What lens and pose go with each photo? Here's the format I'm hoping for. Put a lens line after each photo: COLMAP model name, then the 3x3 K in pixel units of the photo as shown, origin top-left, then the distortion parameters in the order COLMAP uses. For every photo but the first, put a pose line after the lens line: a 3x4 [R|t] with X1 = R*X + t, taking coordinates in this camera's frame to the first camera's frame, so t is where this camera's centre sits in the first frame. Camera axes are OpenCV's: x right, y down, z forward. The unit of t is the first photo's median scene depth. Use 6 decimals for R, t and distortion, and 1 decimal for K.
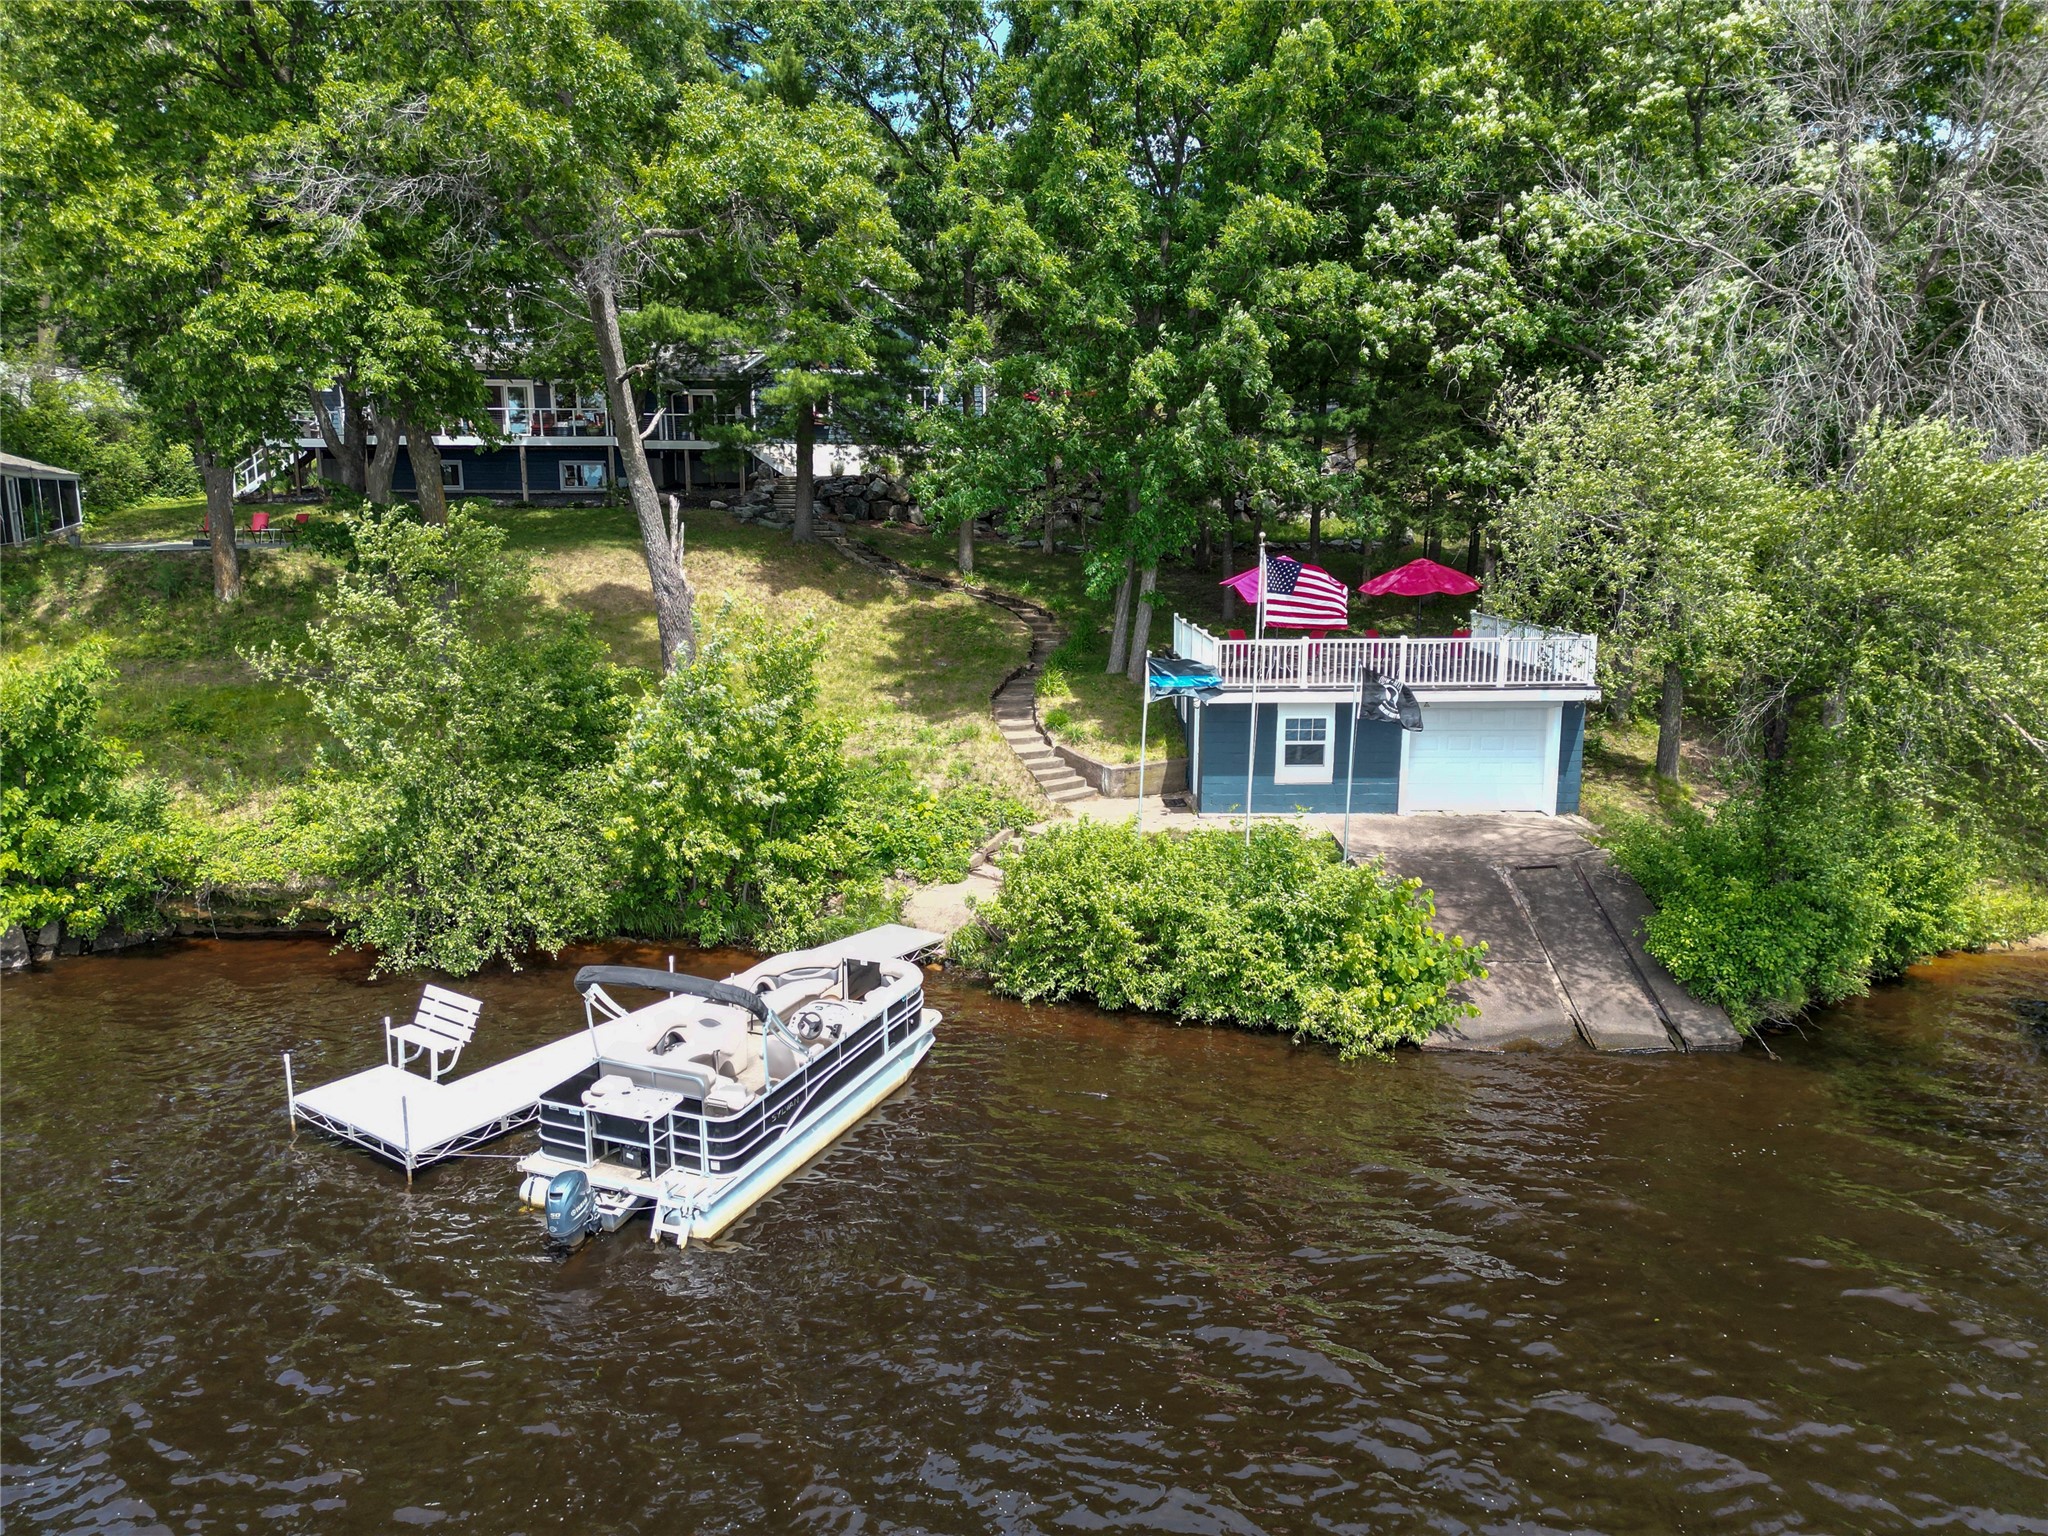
lens RADIAL K [[1433.3, 0, 1022.2], [0, 1433.3, 781.6], [0, 0, 1]] dist [0.134601, -0.151479]
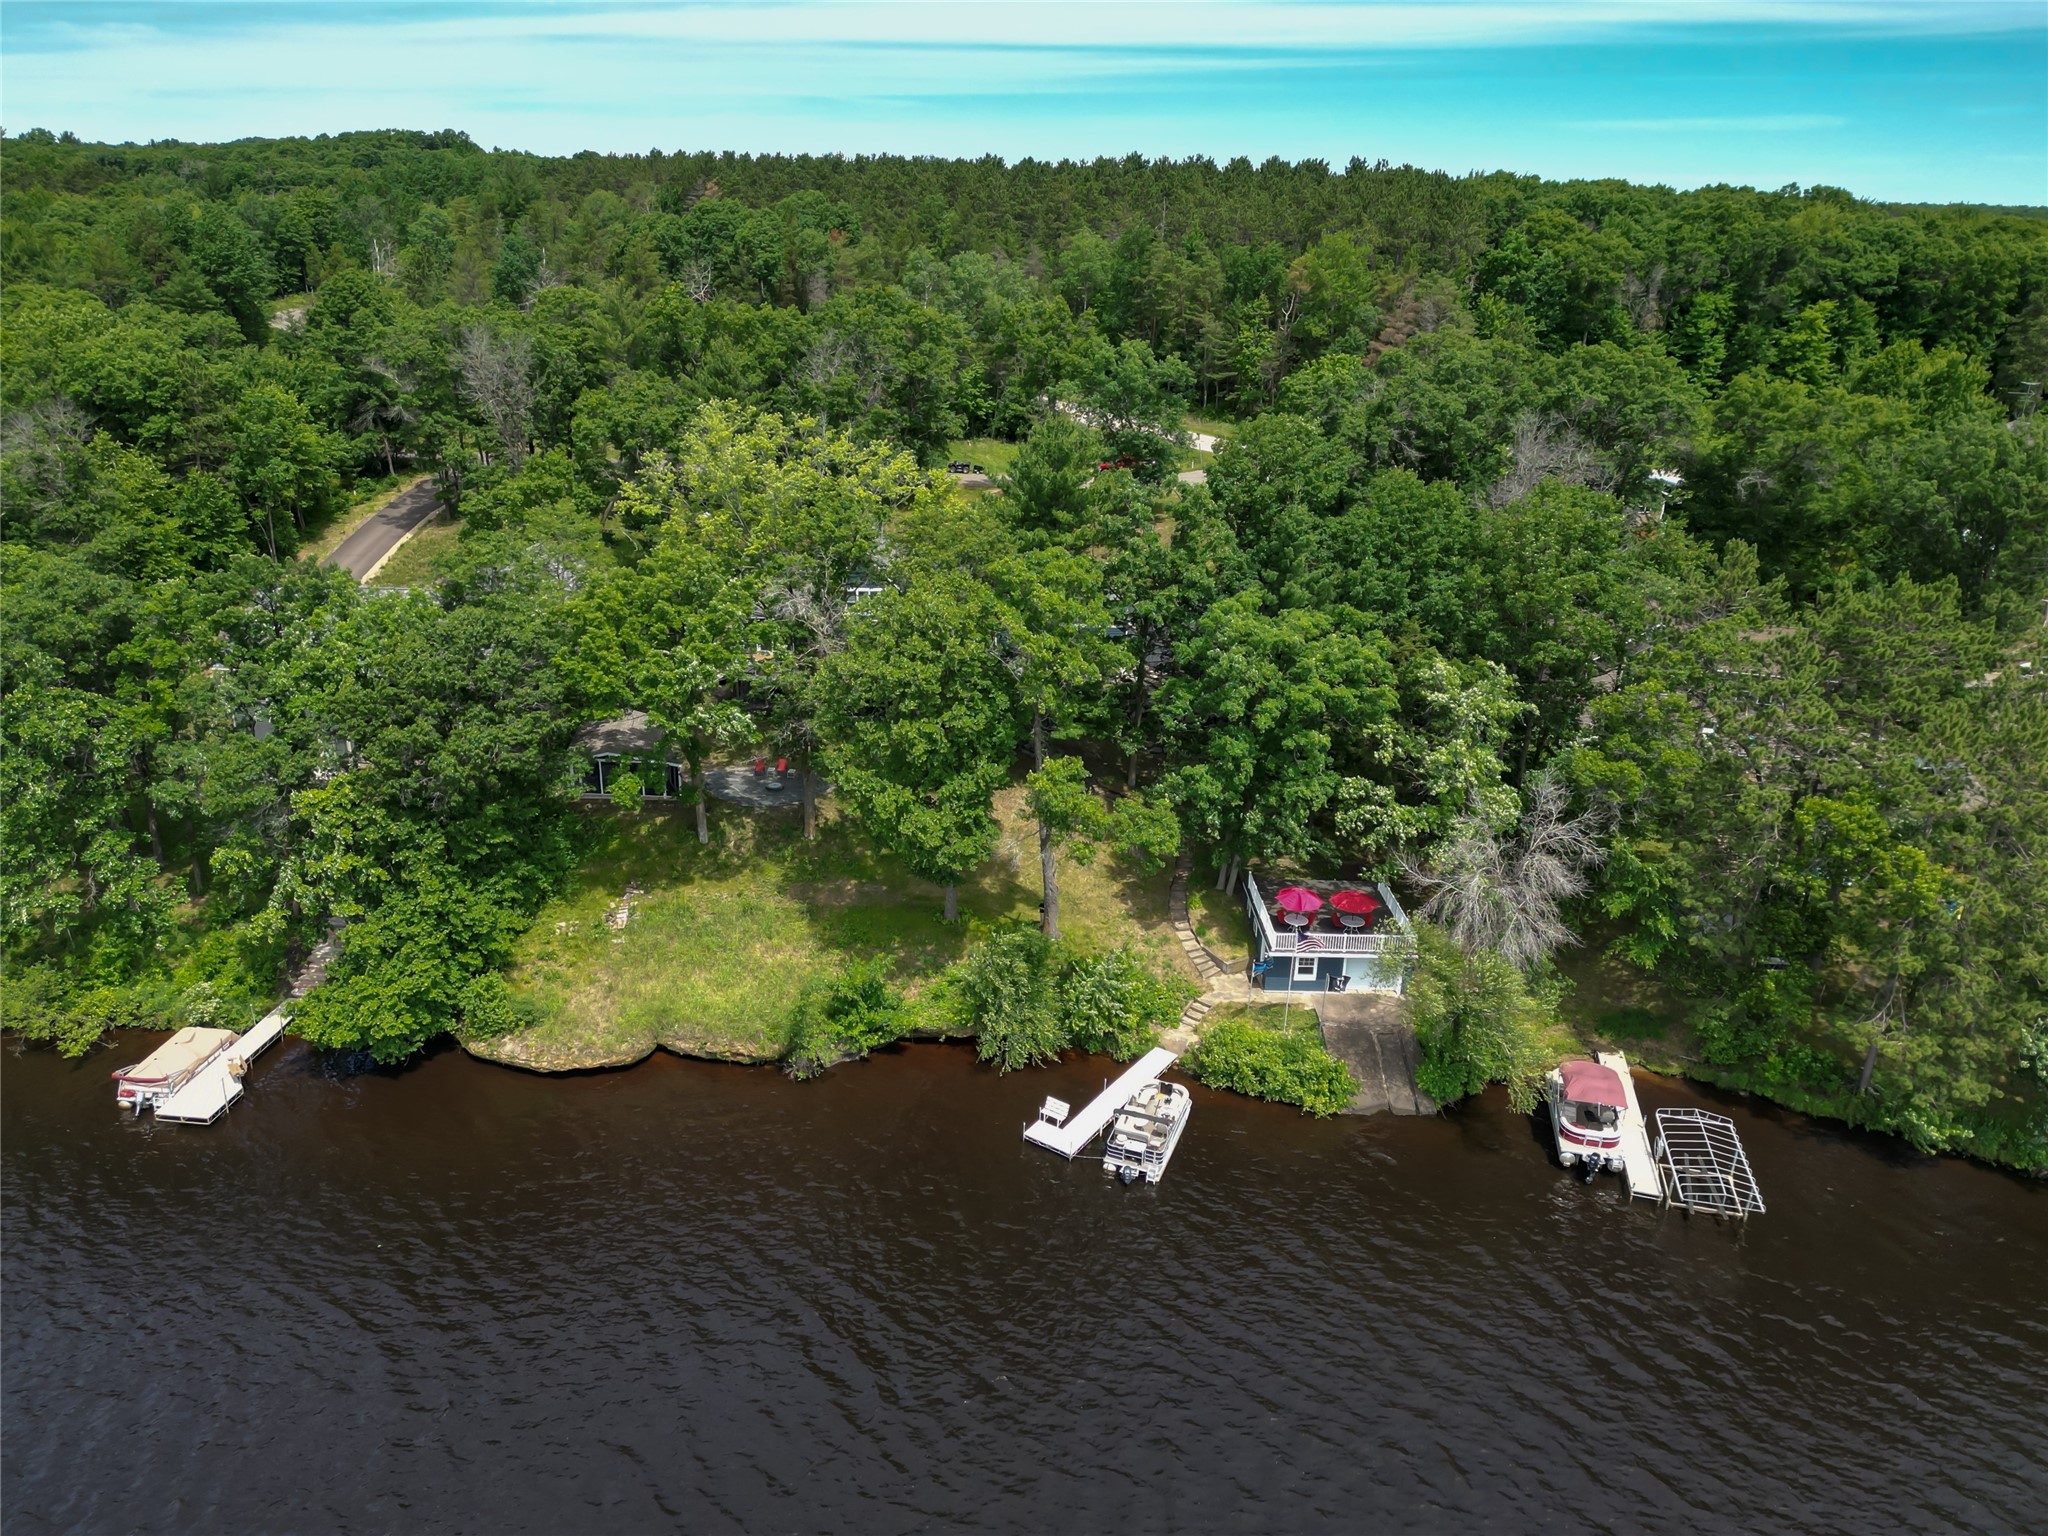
lens RADIAL K [[1444.9, 0, 1020.5], [0, 1444.9, 776.6], [0, 0, 1]] dist [0.094117, -0.095602]
pose [[0.999589, 0.017634, 0.022596, -0.415015], [-0.021321, 0.984335, 0.175015, -0.880014], [-0.019156, -0.175425, 0.984306, -1.629616]]
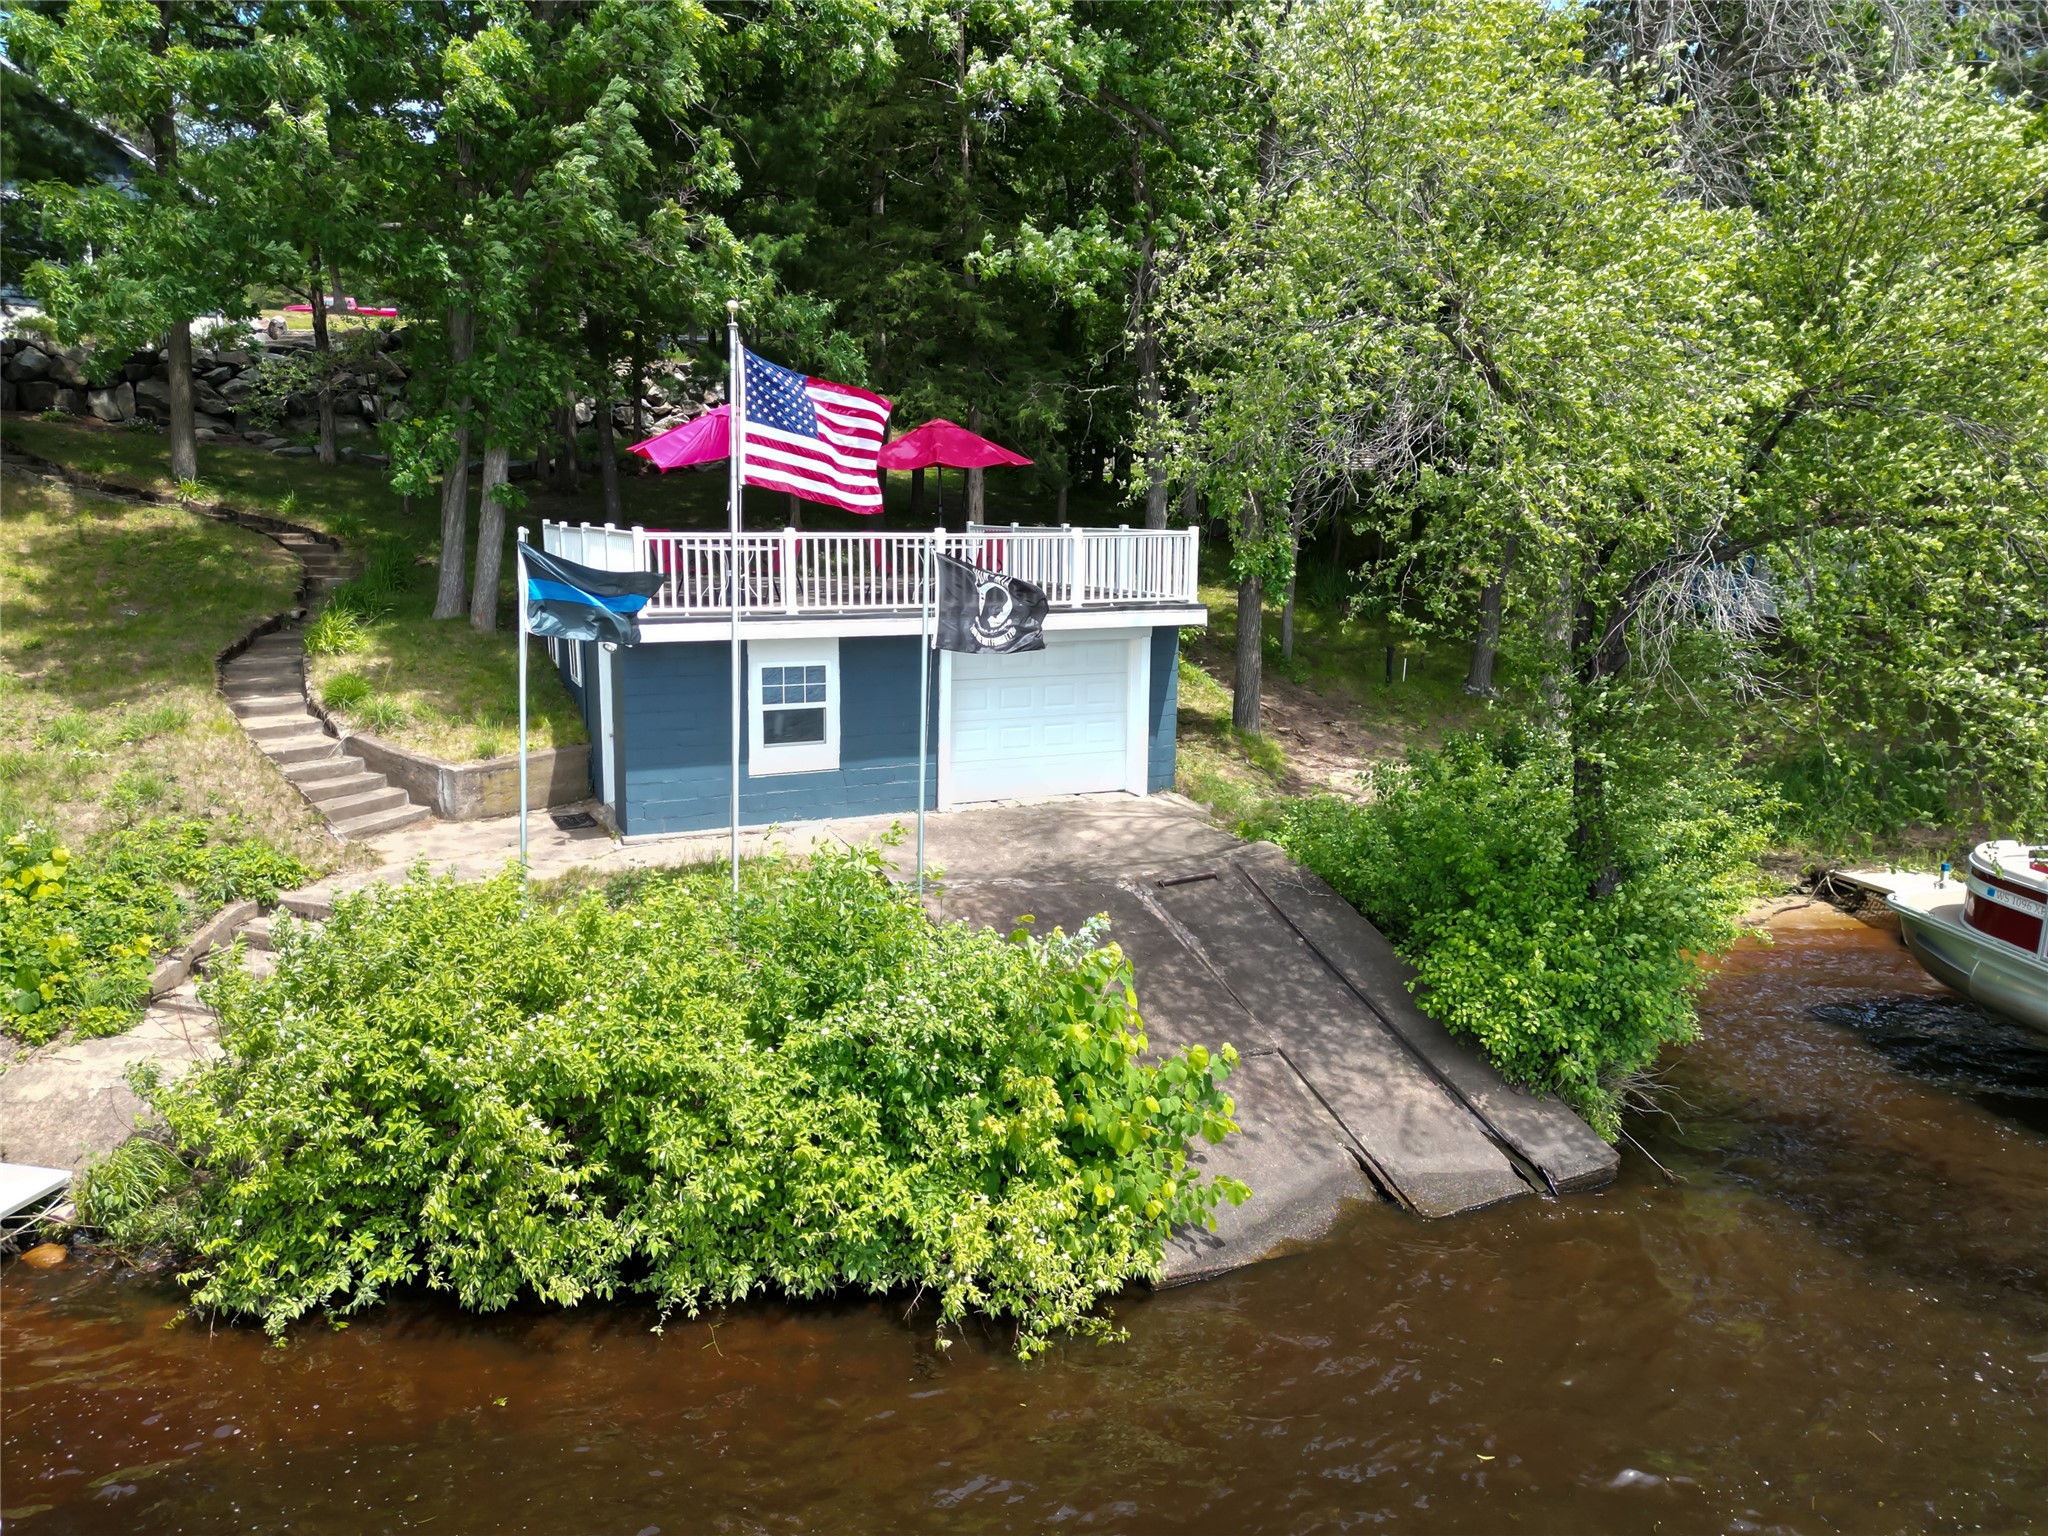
lens RADIAL K [[1456.7, 0, 1006.2], [0, 1456.7, 734.7], [0, 0, 1]] dist [0.085716, -0.096903]
pose [[0.908546, -0.055072, 0.414139, 0.023111], [0.066036, 0.997743, -0.012192, -0.001660], [-0.412533, 0.038425, 0.910132, 0.436836]]
